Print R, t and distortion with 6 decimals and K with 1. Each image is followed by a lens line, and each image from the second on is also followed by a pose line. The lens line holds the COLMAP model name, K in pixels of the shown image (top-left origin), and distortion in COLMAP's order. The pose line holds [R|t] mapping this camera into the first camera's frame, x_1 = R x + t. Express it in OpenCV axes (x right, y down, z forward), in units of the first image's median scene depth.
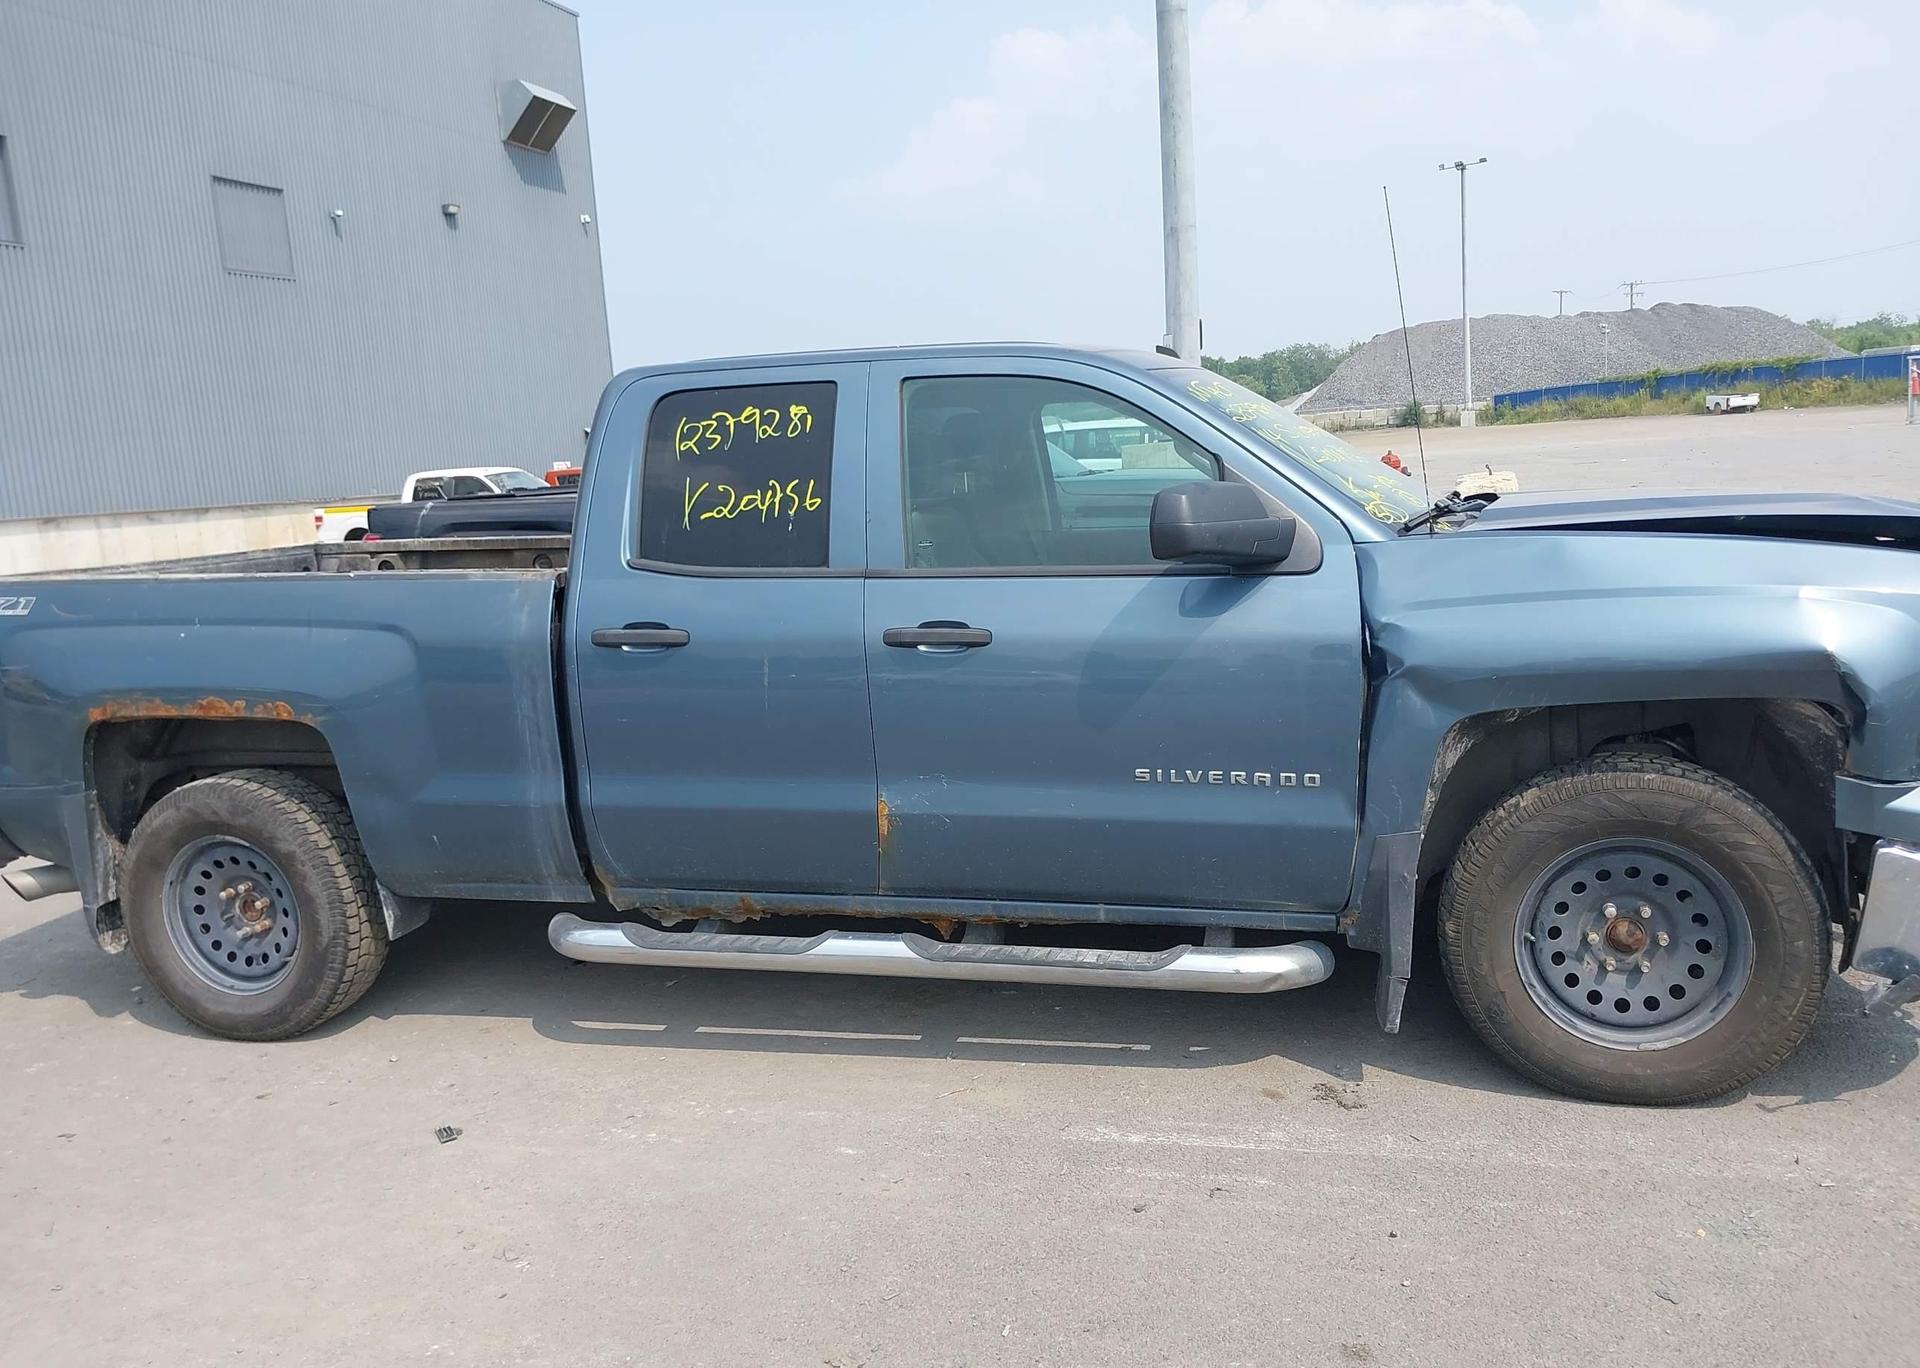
lens RADIAL K [[1515.7, 0, 913.3], [0, 1515.7, 684.4], [0, 0, 1]] dist [0.068657, -0.120043]
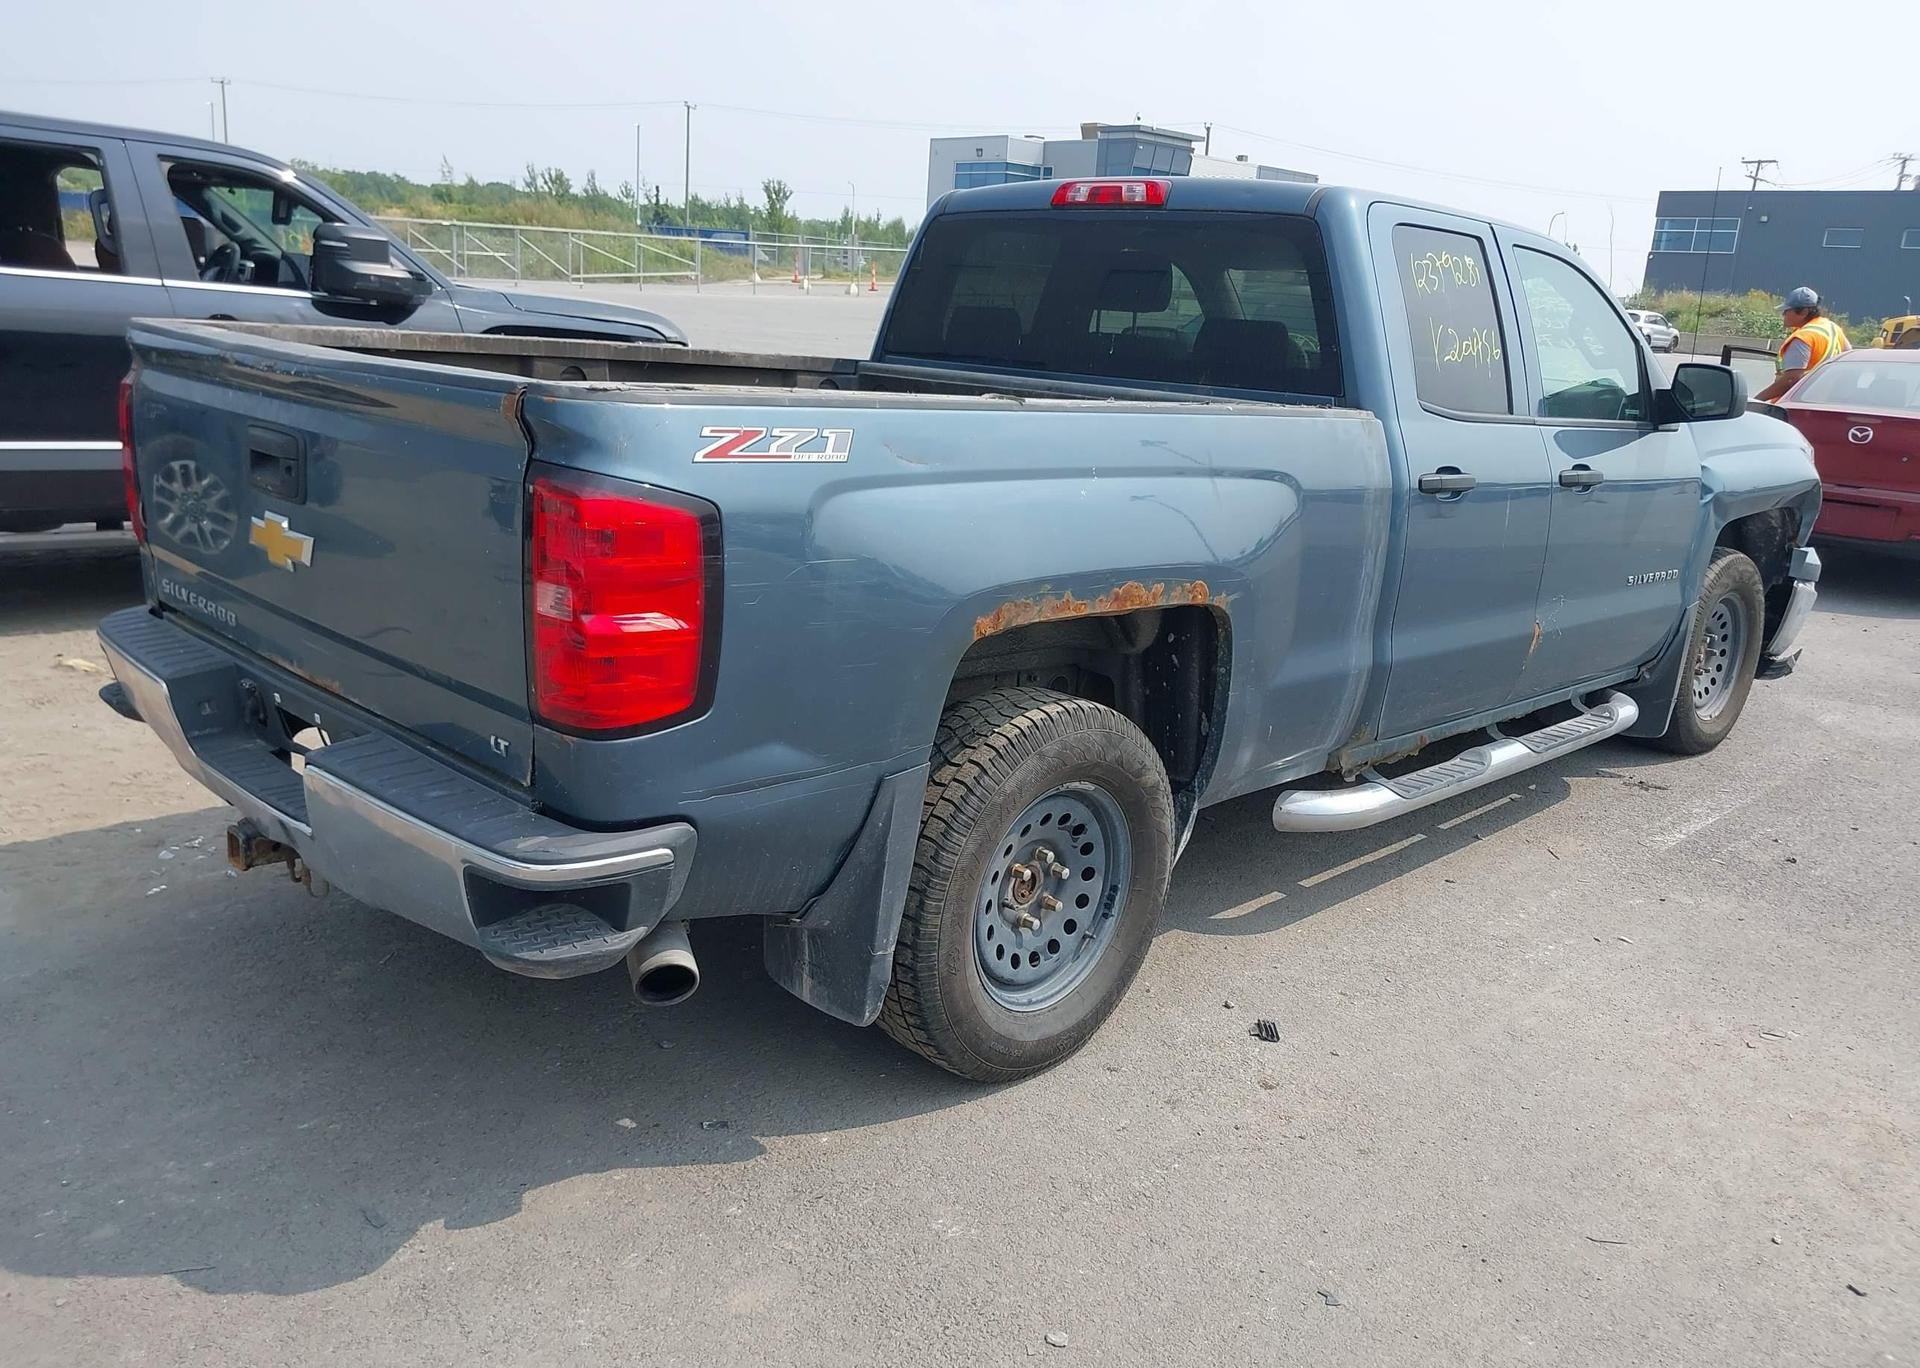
lens RADIAL K [[1493.5, 0, 960.0], [0, 1493.5, 684.0], [0, 0, 1]] dist [0.019297, -0.028571]
pose [[0.472916, -0.129126, 0.871594, -1.154249], [0.045042, 0.991453, 0.122444, -0.033883], [-0.879955, -0.018647, 0.474690, 0.791706]]
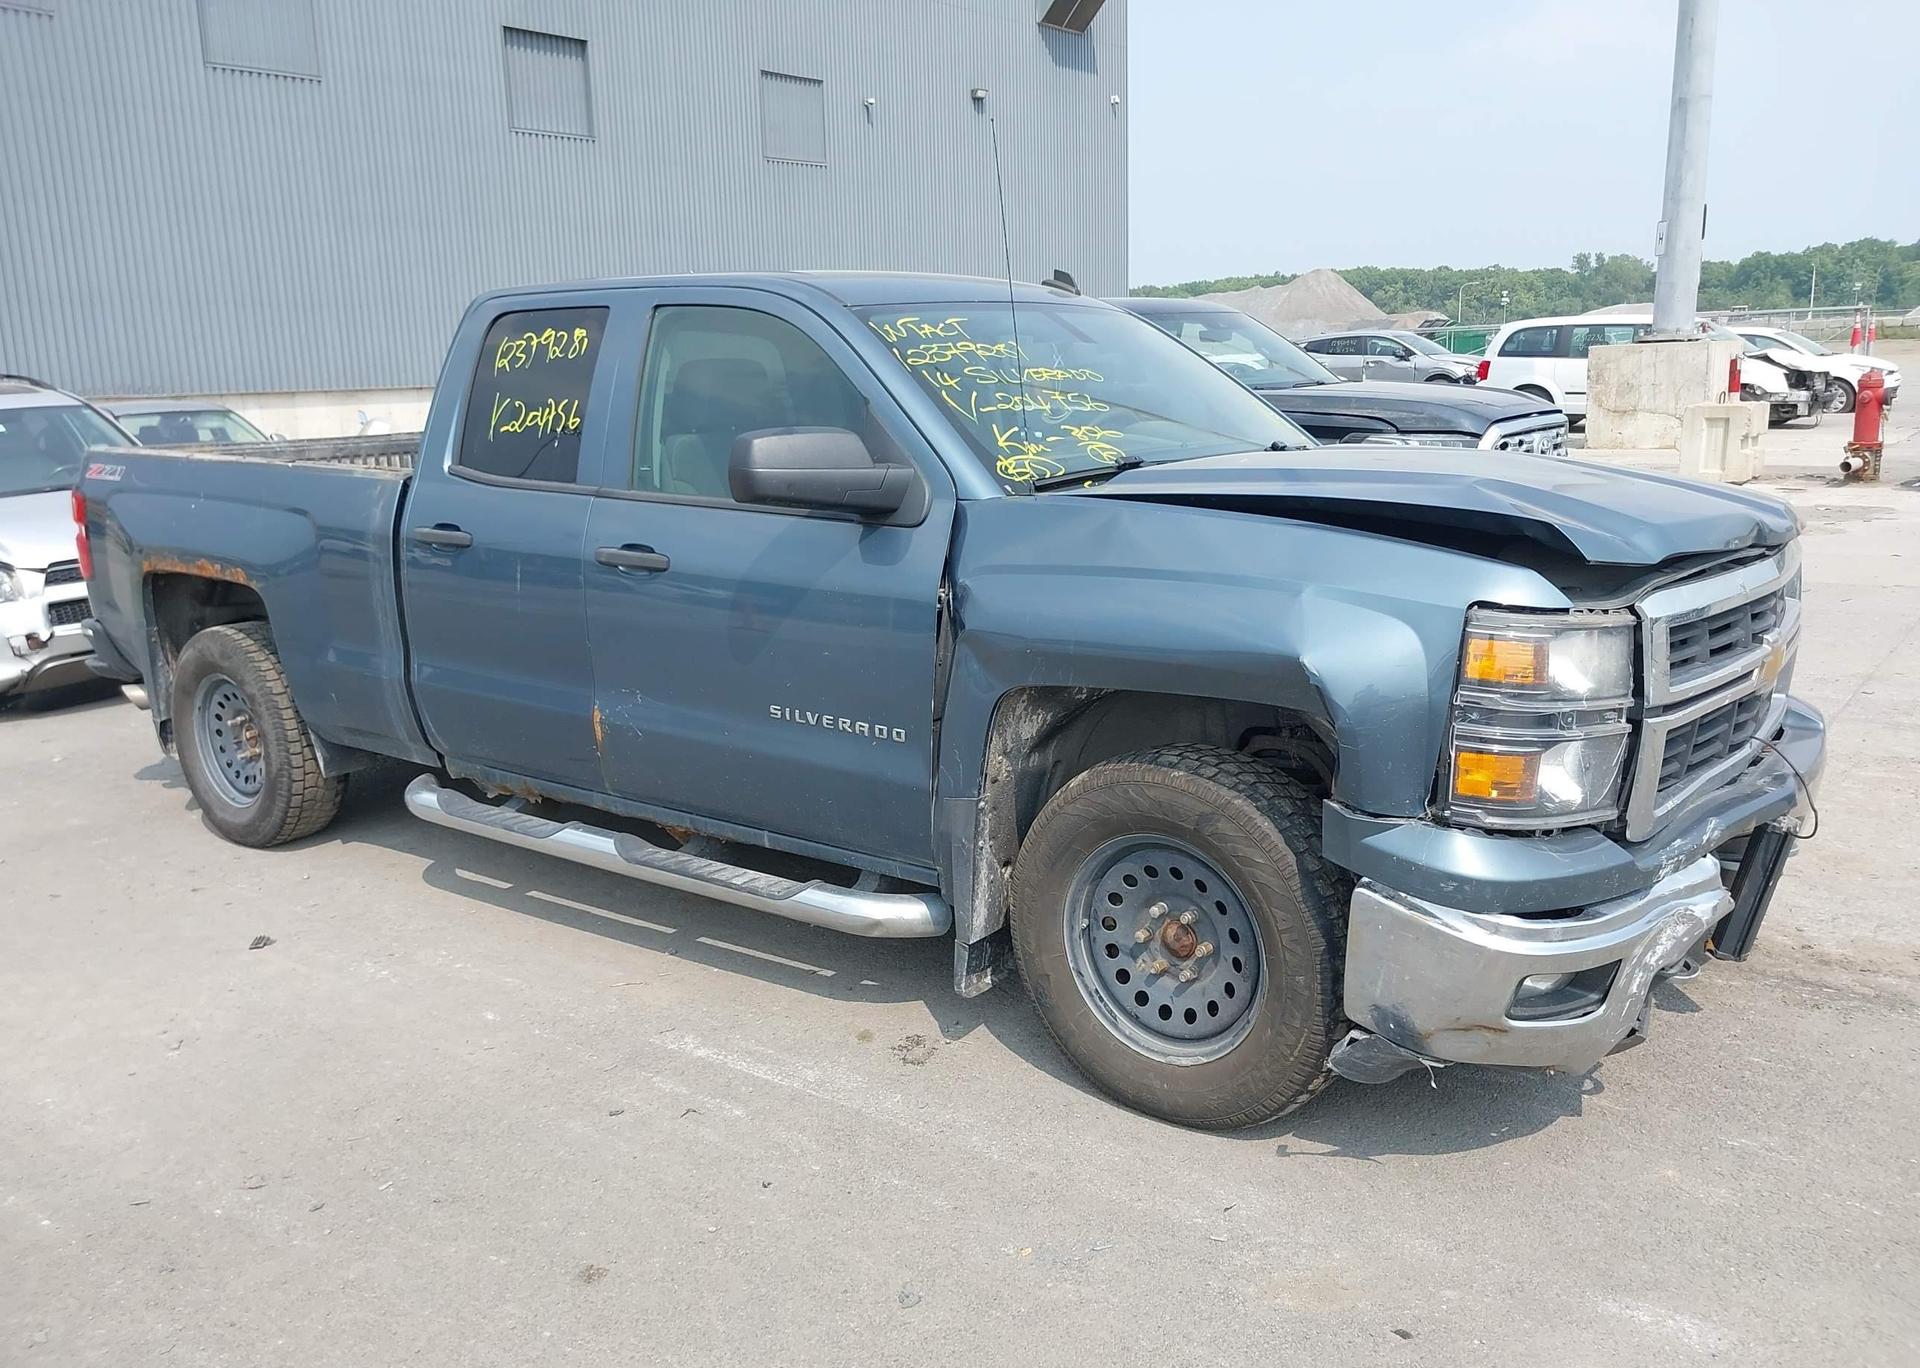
lens RADIAL K [[1511.7, 0, 944.6], [0, 1511.7, 676.6], [0, 0, 1]] dist [-0.002442, -0.000092]
pose [[0.934674, 0.104396, -0.339833, 0.533341], [-0.078954, 0.992996, 0.087891, -0.054195], [0.346629, -0.055318, 0.936370, 0.086025]]
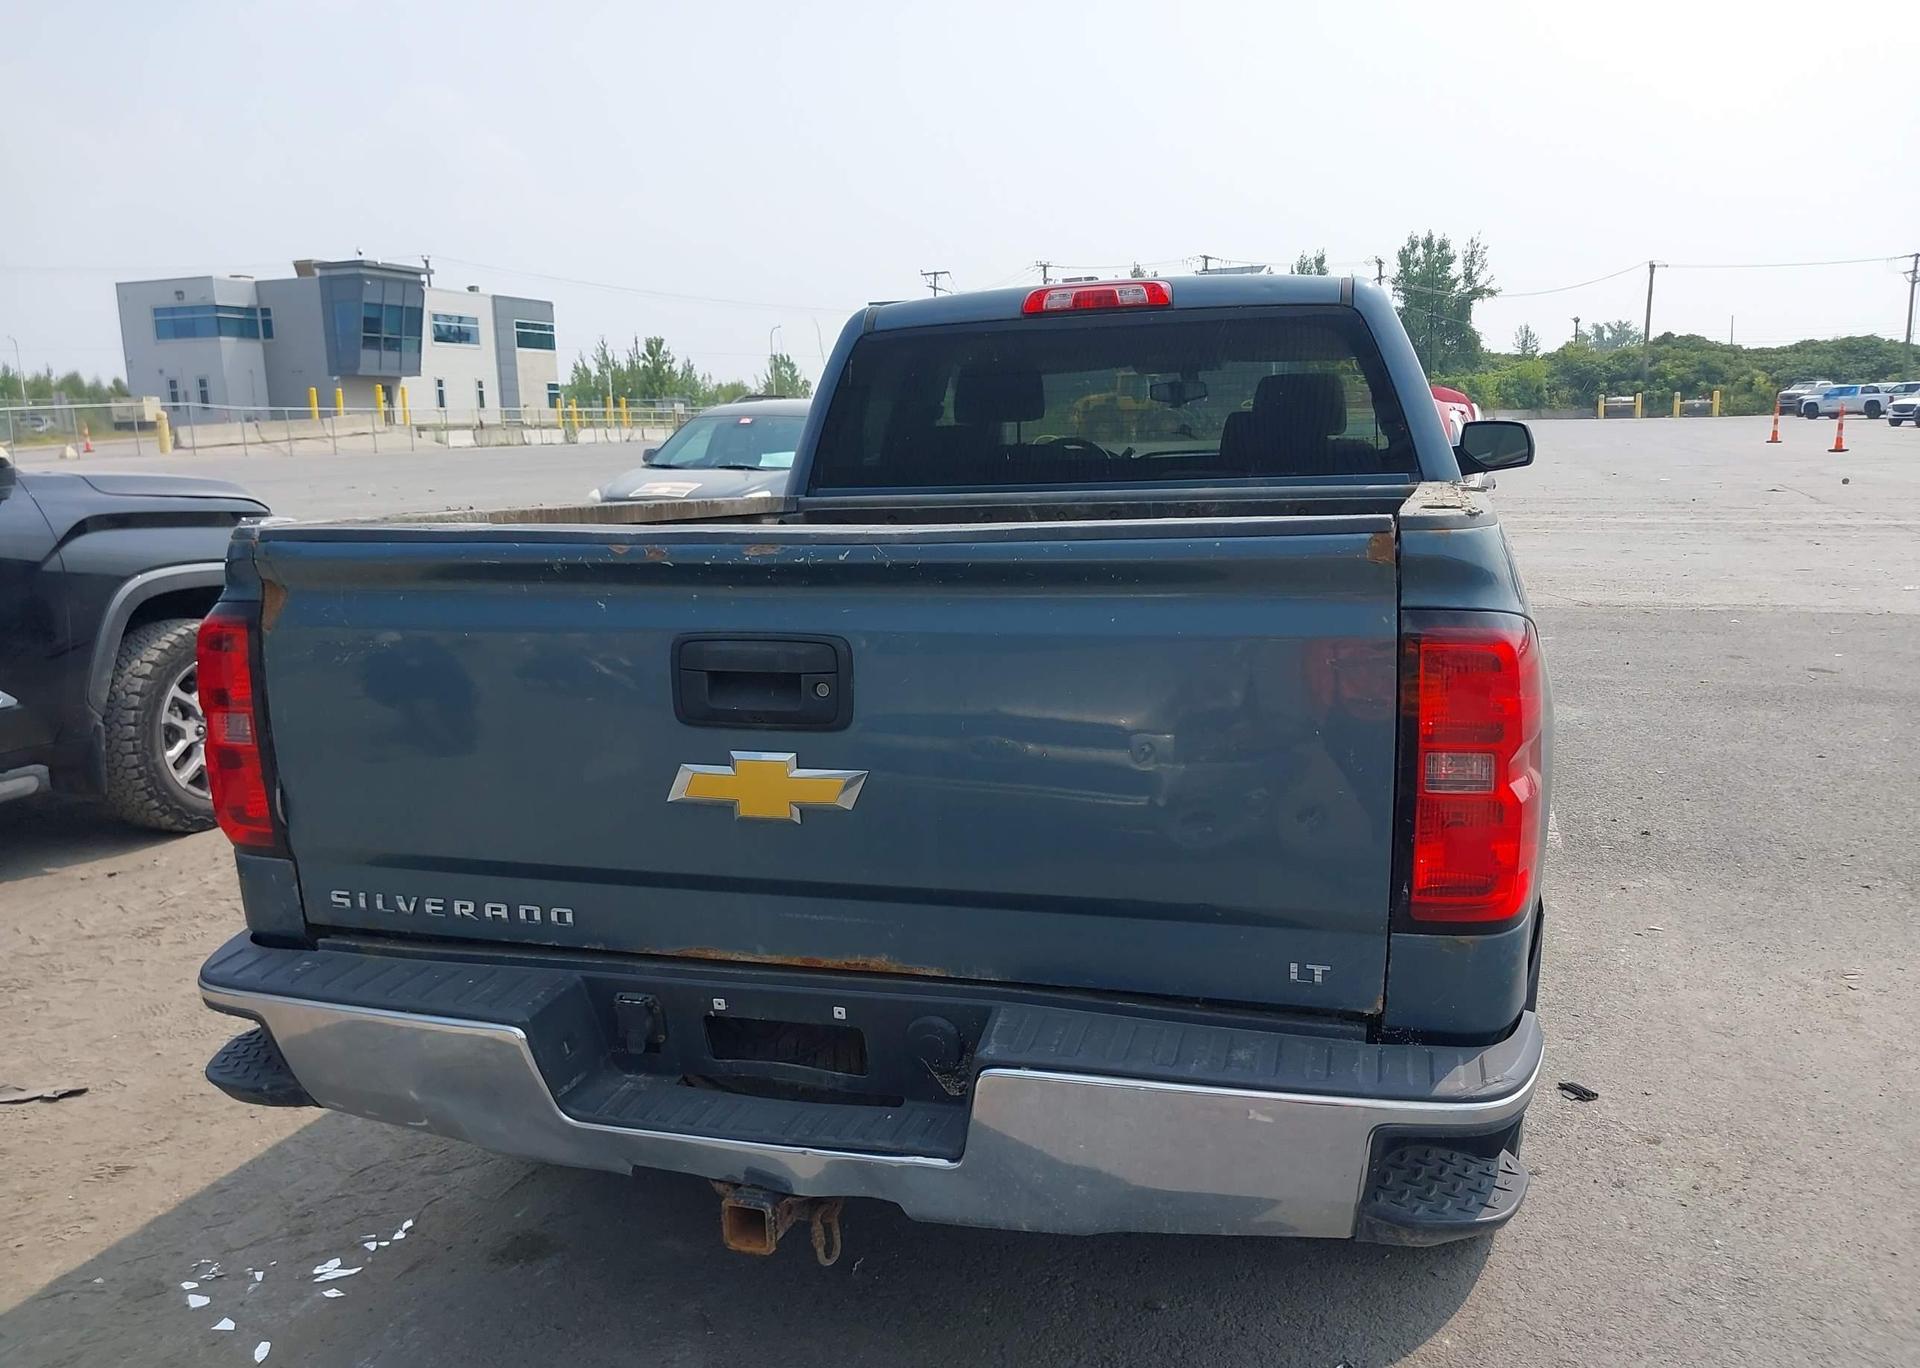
lens RADIAL K [[1493.5, 0, 960.0], [0, 1493.5, 684.0], [0, 0, 1]] dist [0.019297, -0.028571]
pose [[0.019506, -0.103158, 0.994474, -1.191794], [0.179407, 0.978879, 0.098021, -0.099865], [-0.983582, 0.176504, 0.037601, 1.294237]]
